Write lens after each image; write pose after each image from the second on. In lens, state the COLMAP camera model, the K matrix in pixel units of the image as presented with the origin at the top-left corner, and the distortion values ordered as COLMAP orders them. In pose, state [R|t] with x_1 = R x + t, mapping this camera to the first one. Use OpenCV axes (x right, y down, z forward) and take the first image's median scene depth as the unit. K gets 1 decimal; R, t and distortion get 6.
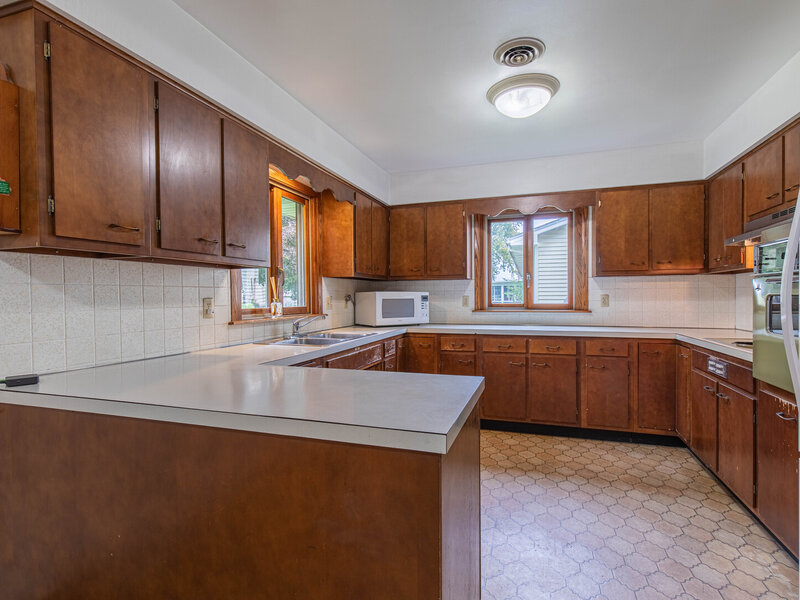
lens RADIAL K [[401.1, 0, 407.5], [0, 401.1, 300.5], [0, 0, 1]] dist [0.006584, -0.000583]
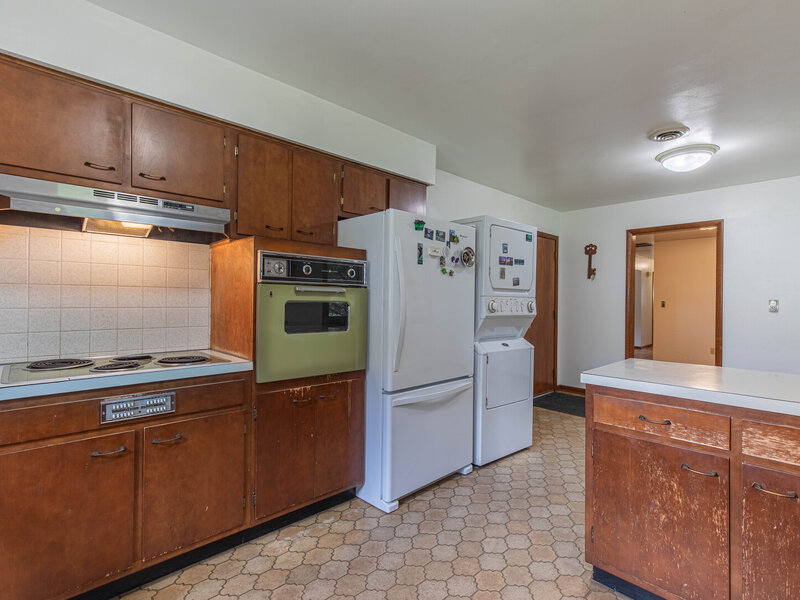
lens RADIAL K [[401.1, 0, 407.5], [0, 401.1, 300.5], [0, 0, 1]] dist [0.006584, -0.000583]
pose [[-0.884979, -0.002434, 0.465625, 0.040661], [0.000607, 0.999979, 0.006382, -0.010884], [-0.465631, 0.005931, -0.884959, 0.937691]]
